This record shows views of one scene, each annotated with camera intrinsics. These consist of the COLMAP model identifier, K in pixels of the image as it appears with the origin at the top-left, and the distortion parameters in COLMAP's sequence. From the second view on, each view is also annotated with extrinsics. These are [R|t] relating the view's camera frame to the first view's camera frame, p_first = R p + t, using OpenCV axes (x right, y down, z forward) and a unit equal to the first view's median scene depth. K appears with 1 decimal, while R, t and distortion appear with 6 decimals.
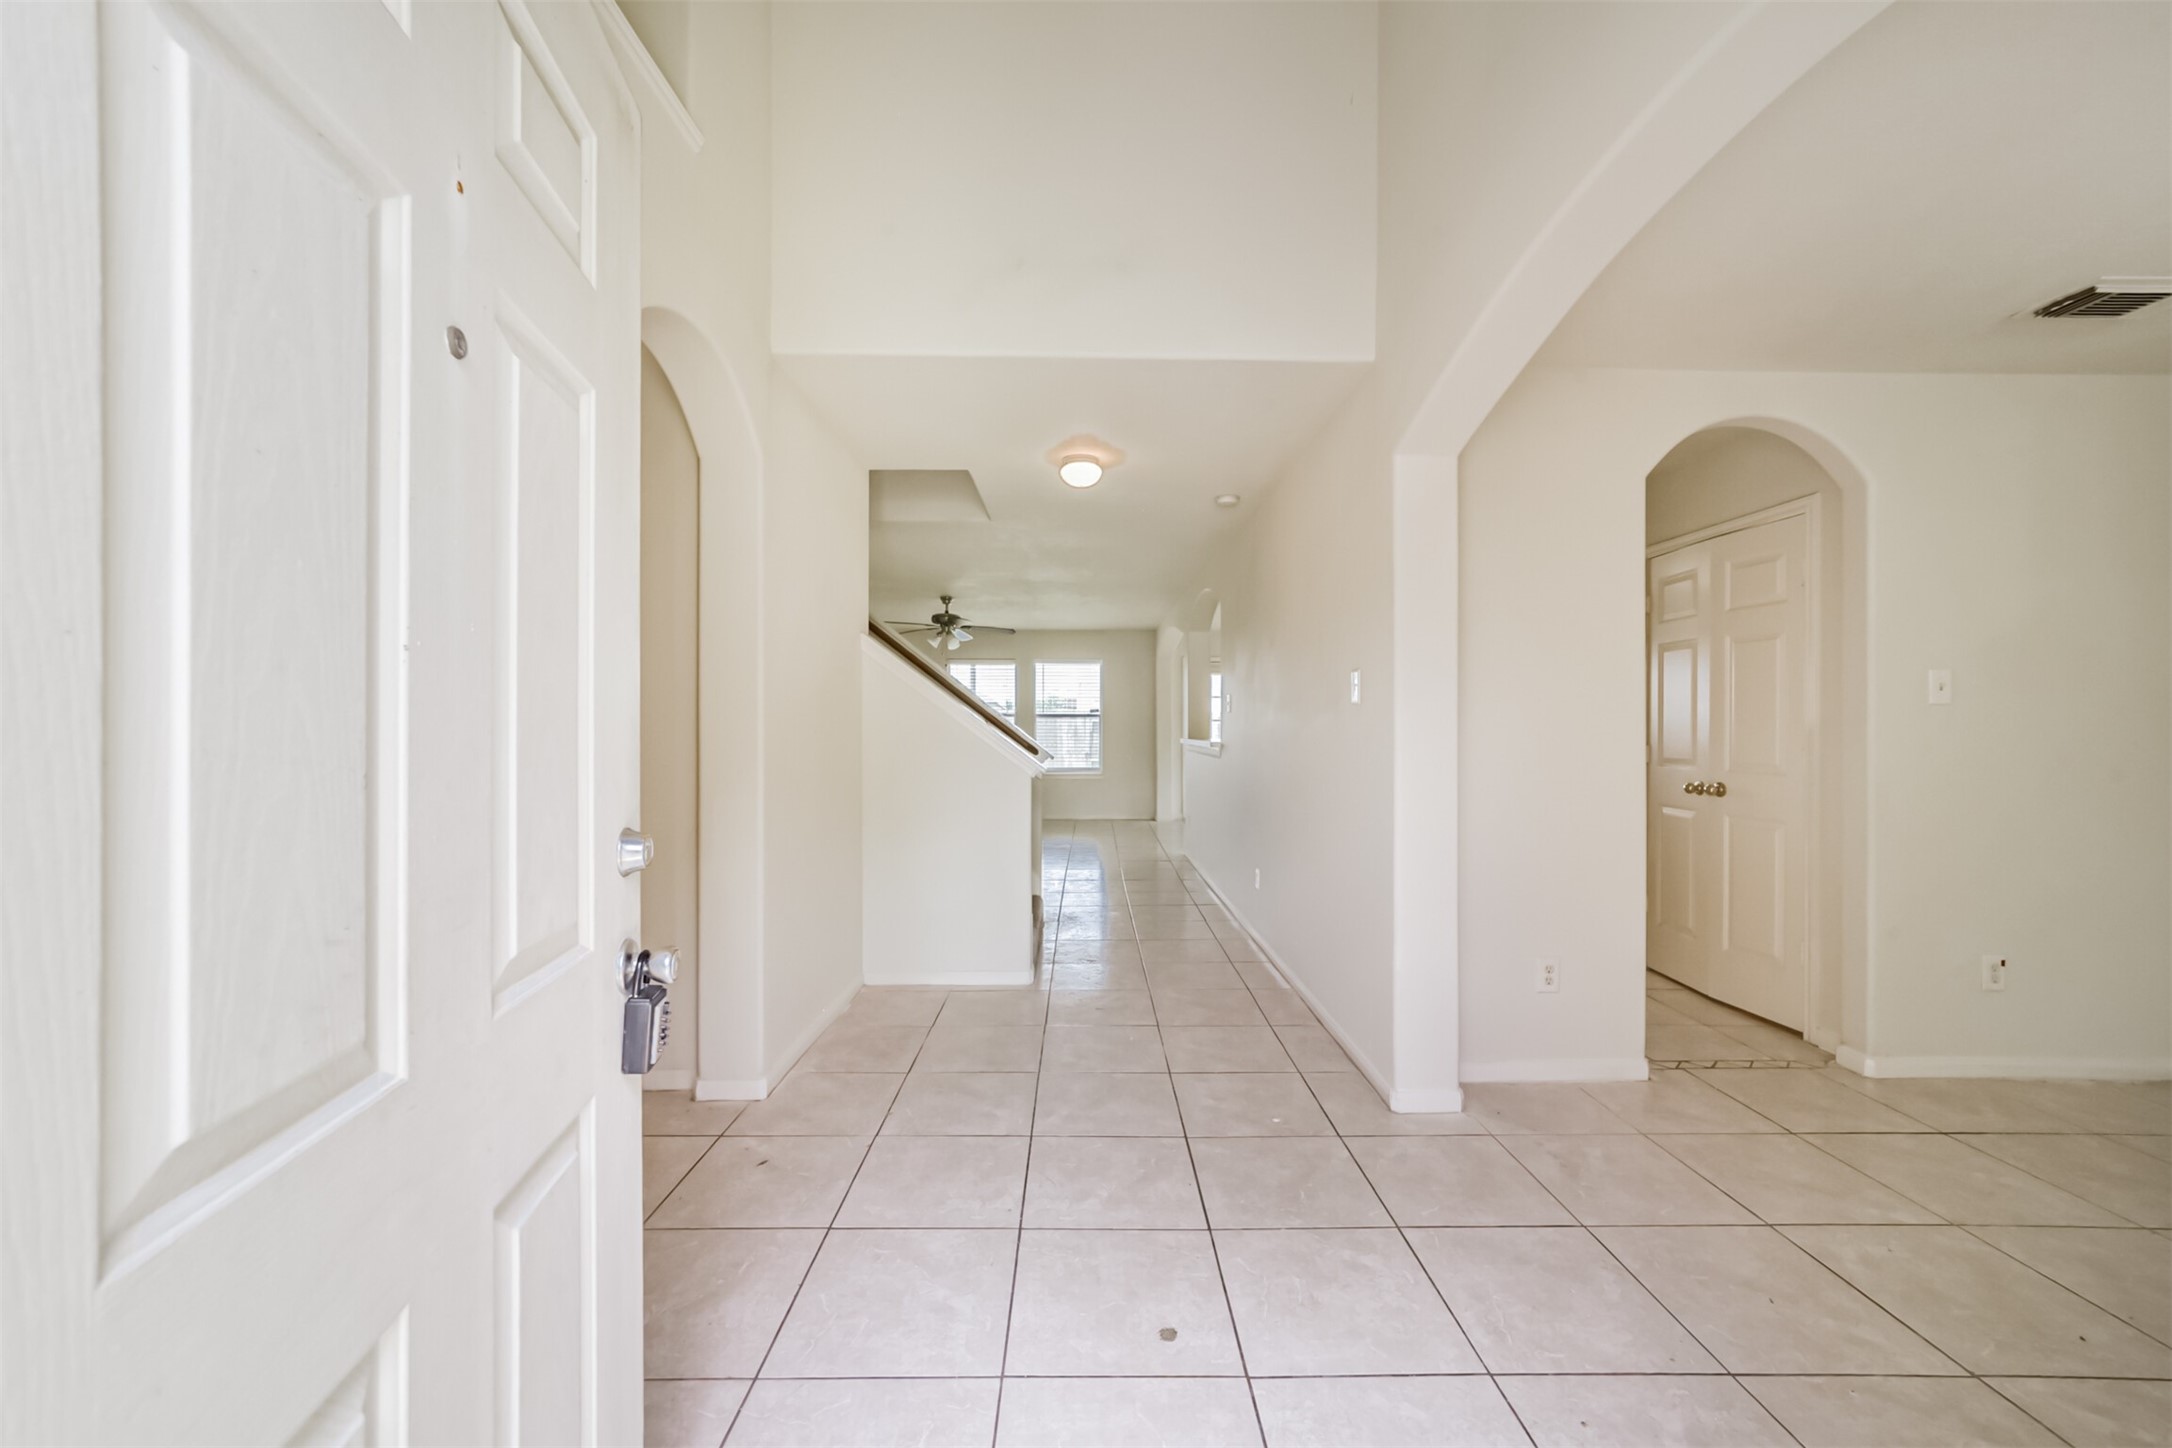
lens RADIAL K [[834.3, 0, 1090.8], [0, 834.3, 724.5], [0, 0, 1]] dist [-0.000235, 0.000400]
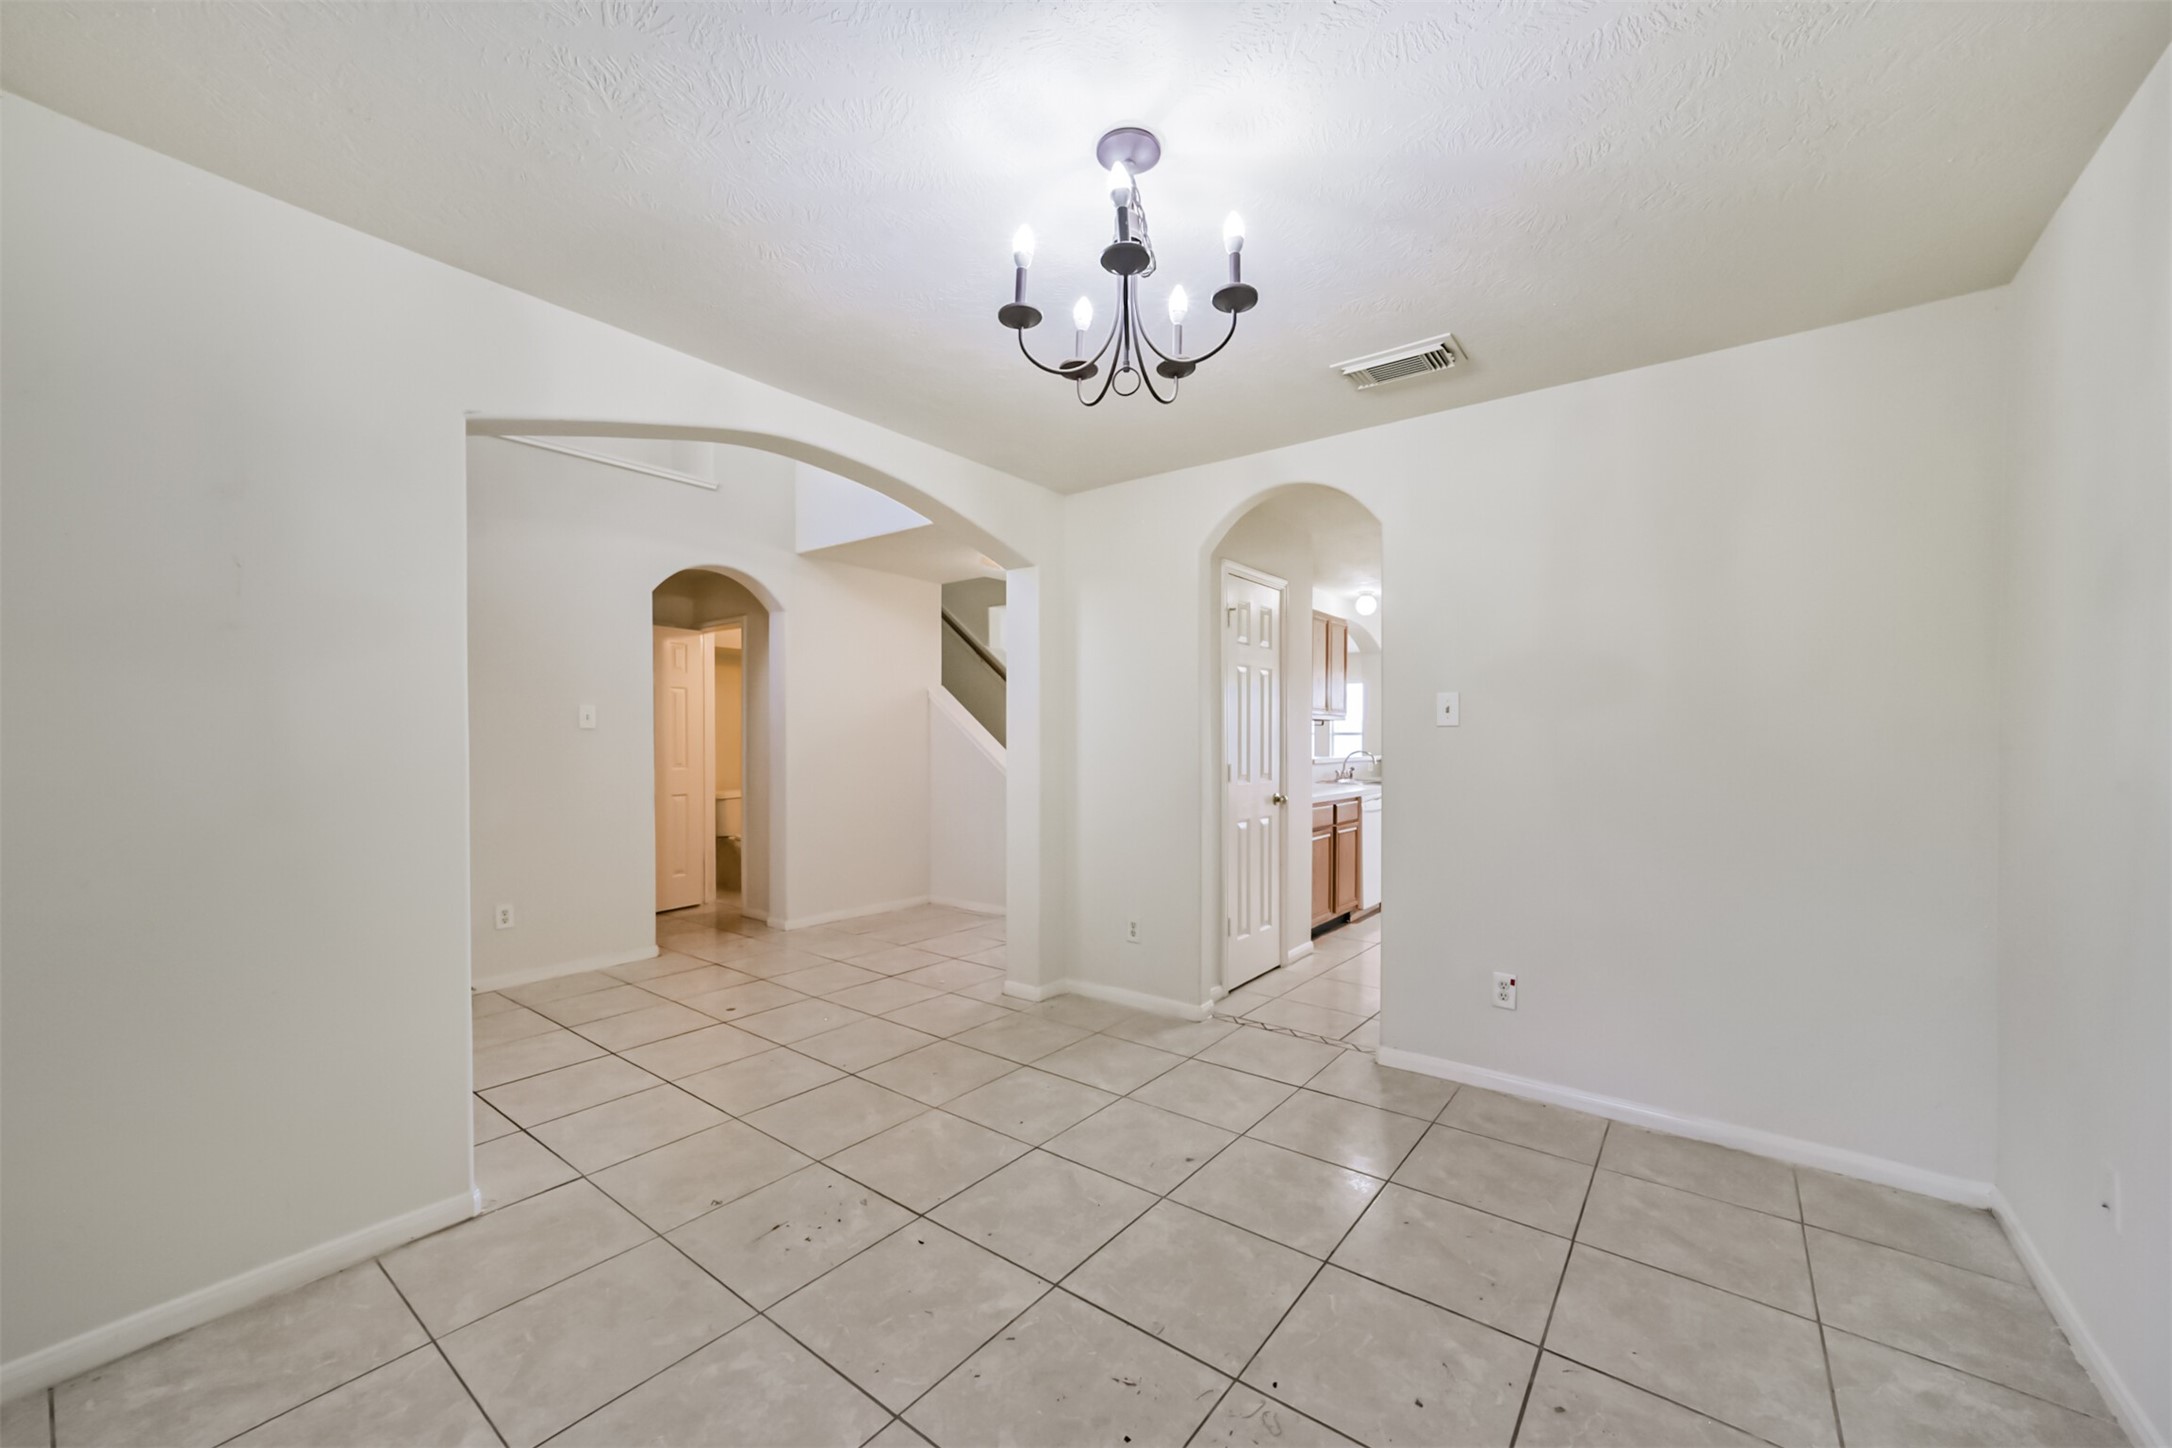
lens RADIAL K [[834.3, 0, 1090.8], [0, 834.3, 724.5], [0, 0, 1]] dist [-0.000235, 0.000400]
pose [[0.779153, -0.016088, -0.626627, 1.347023], [0.001145, 0.999705, -0.024243, -0.000488], [0.626833, 0.018171, 0.778942, -0.109617]]
